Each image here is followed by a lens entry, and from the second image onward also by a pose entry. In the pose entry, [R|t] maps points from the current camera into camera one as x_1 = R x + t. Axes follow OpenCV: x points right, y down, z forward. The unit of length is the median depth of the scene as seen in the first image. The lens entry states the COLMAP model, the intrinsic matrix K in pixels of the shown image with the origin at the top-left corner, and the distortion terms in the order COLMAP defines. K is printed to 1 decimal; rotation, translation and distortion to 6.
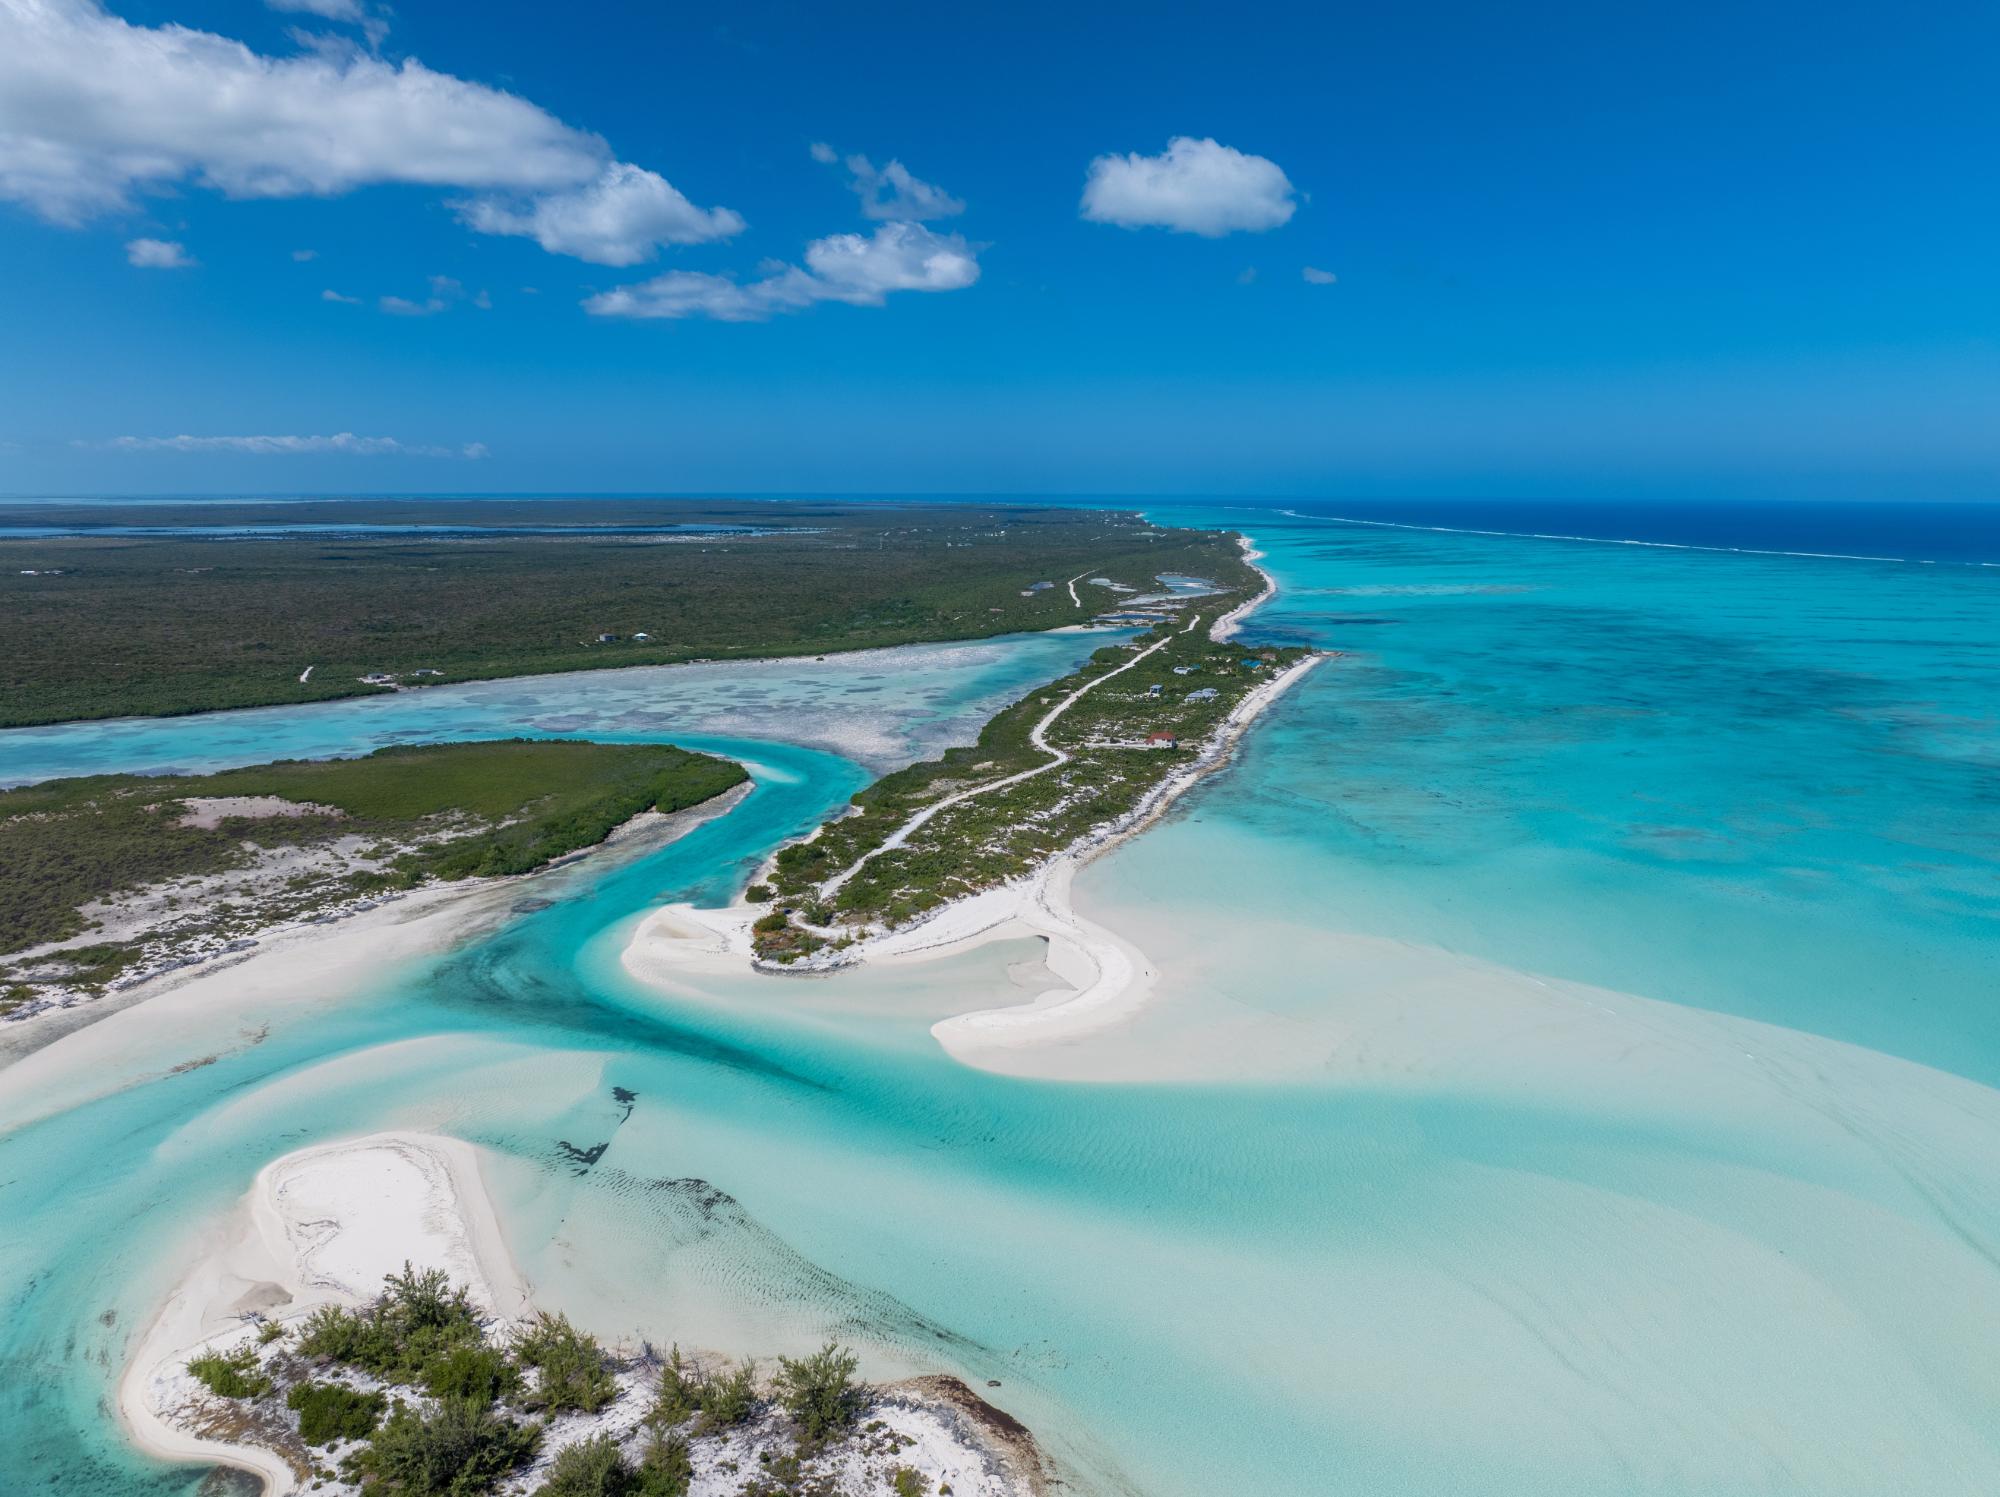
lens RADIAL K [[1419.9, 0, 1011.4], [0, 1419.9, 661.2], [0, 0, 1]] dist [-0.045665, 0.014039]
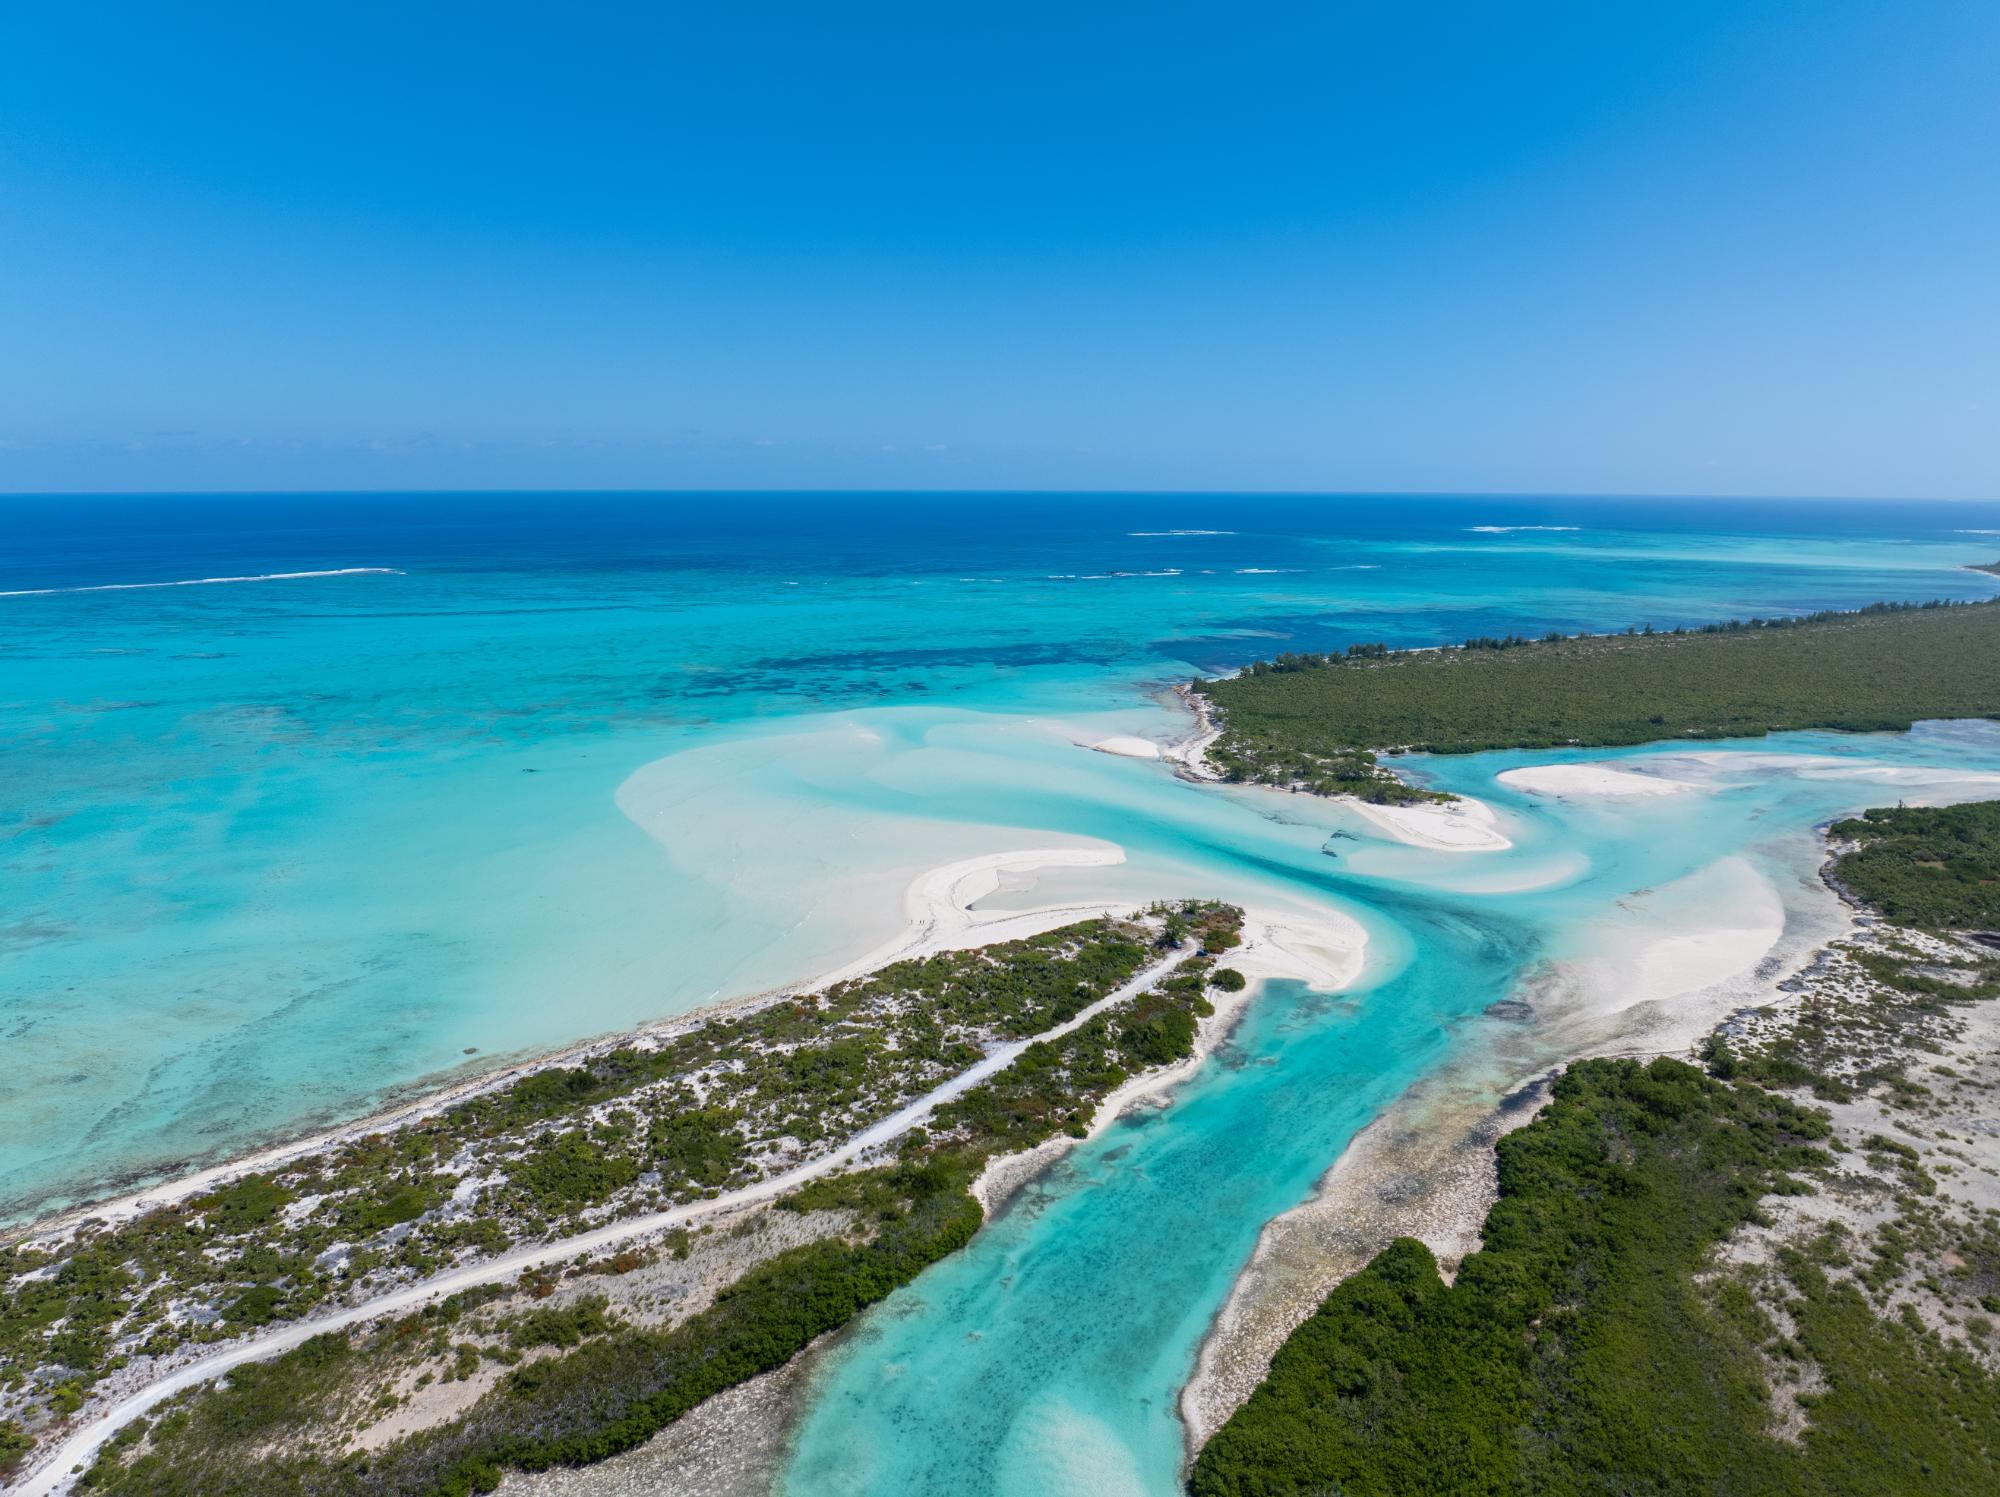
lens RADIAL K [[1419.9, 0, 1005.1], [0, 1419.9, 670.1], [0, 0, 1]] dist [-0.045665, 0.014039]
pose [[-0.930148, -0.055537, 0.362959, -0.294695], [0.039241, 0.967799, 0.248648, -0.187269], [-0.365081, 0.245523, -0.898017, 1.482888]]
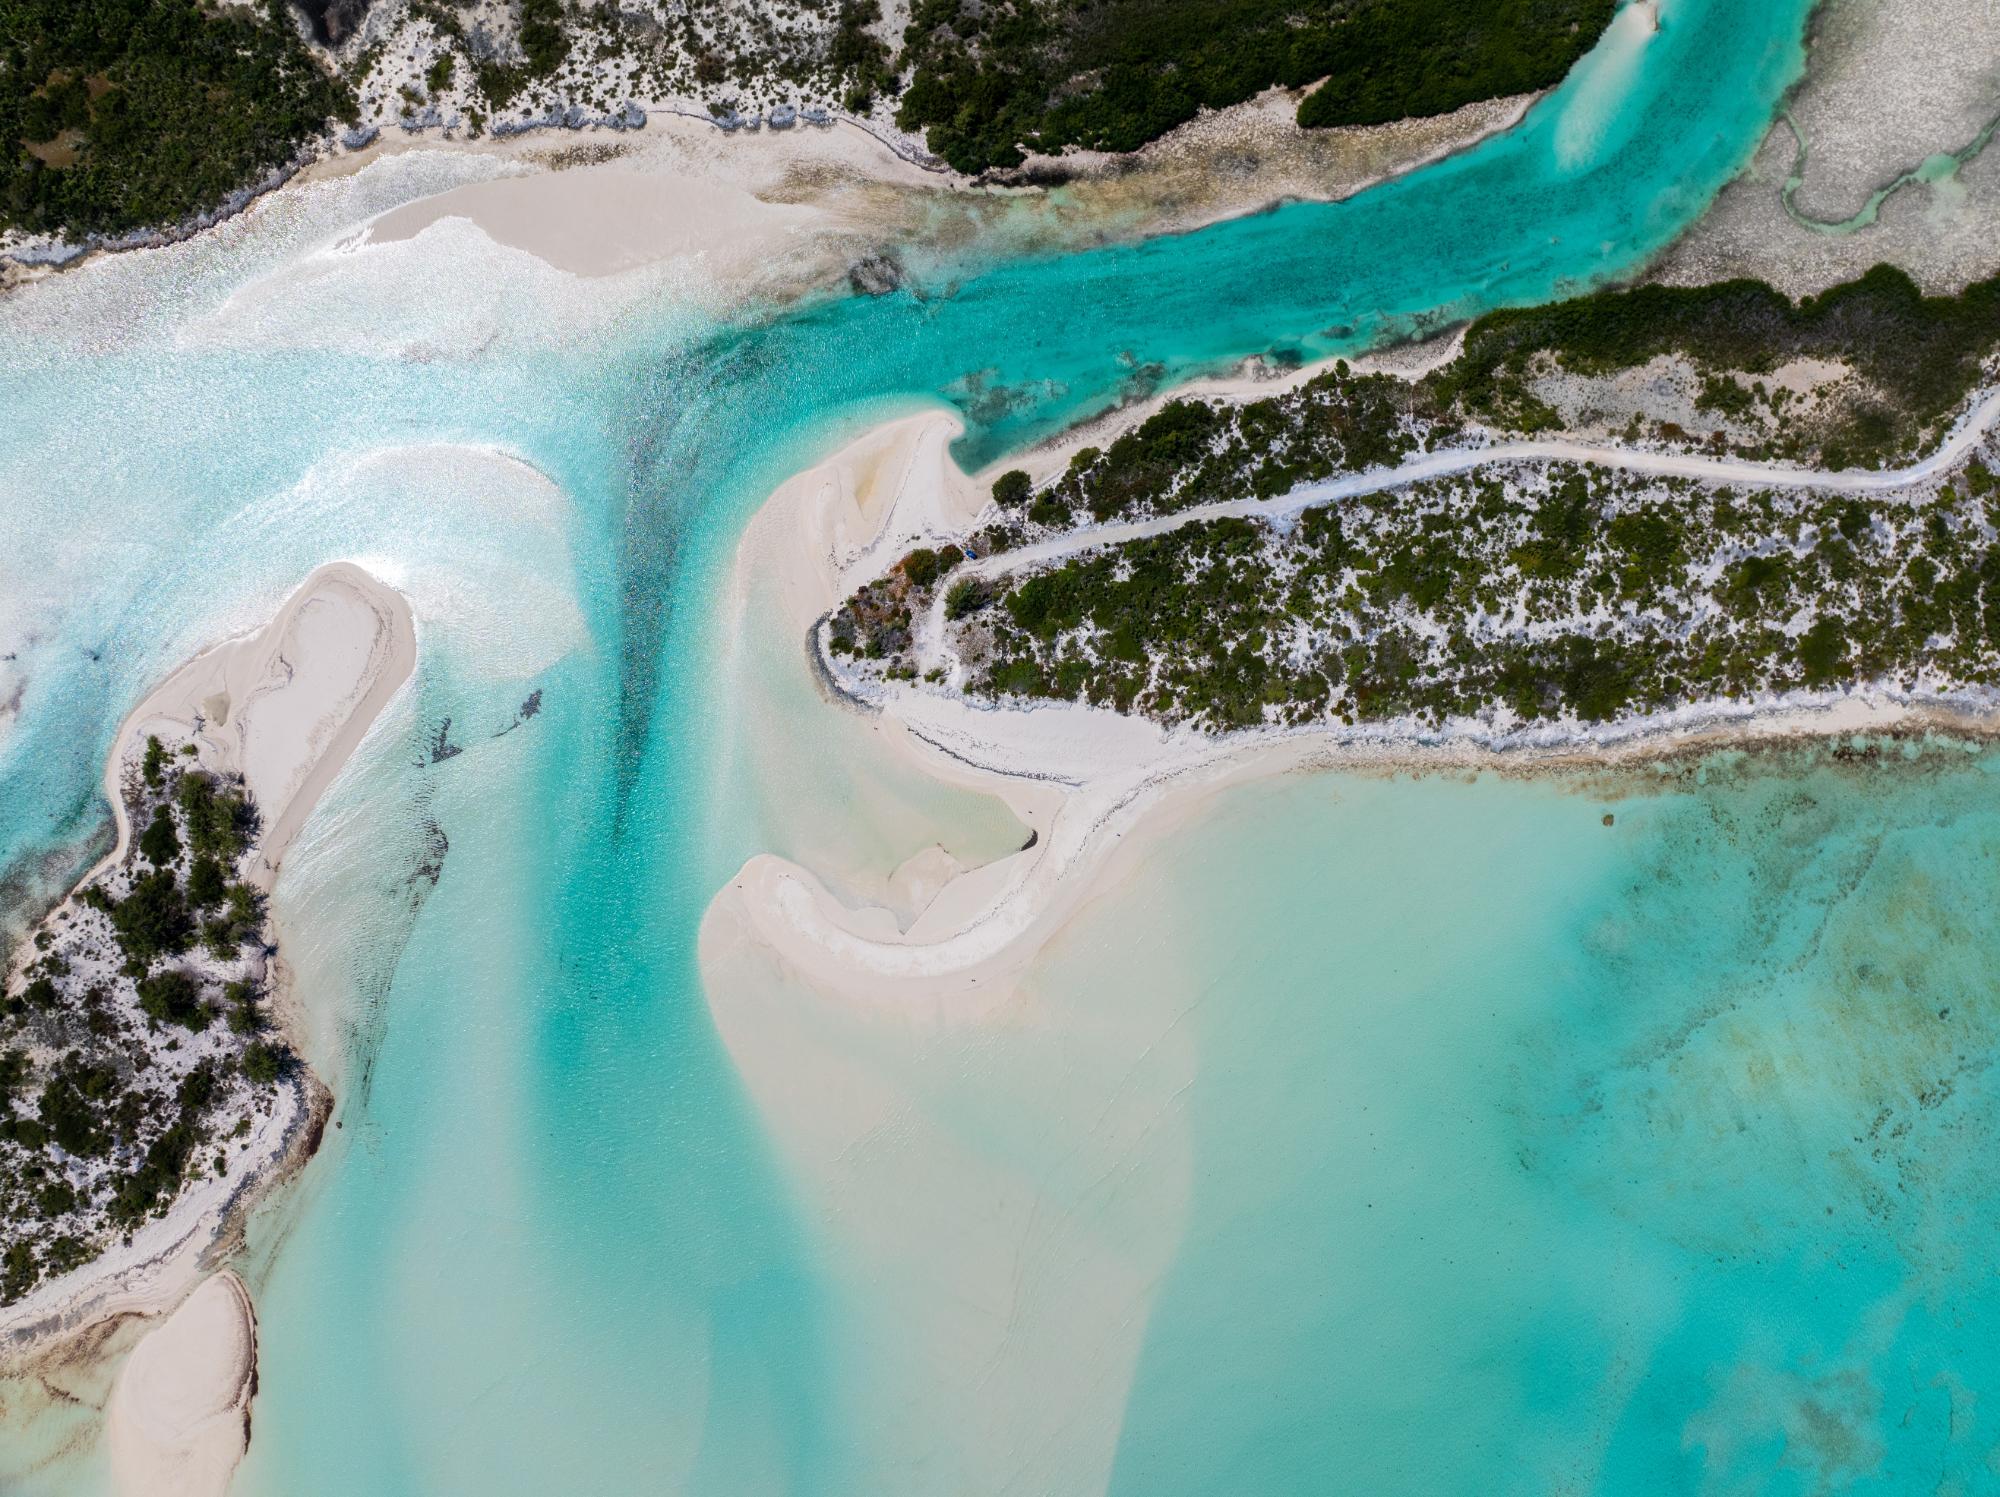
lens RADIAL K [[1419.9, 0, 1020.6], [0, 1419.9, 702.8], [0, 0, 1]] dist [-0.045665, 0.014039]
pose [[0.433773, 0.900884, -0.015784, -0.037681], [-0.109712, 0.070197, 0.991482, -0.580865], [0.894318, -0.428346, 0.129287, 0.711218]]
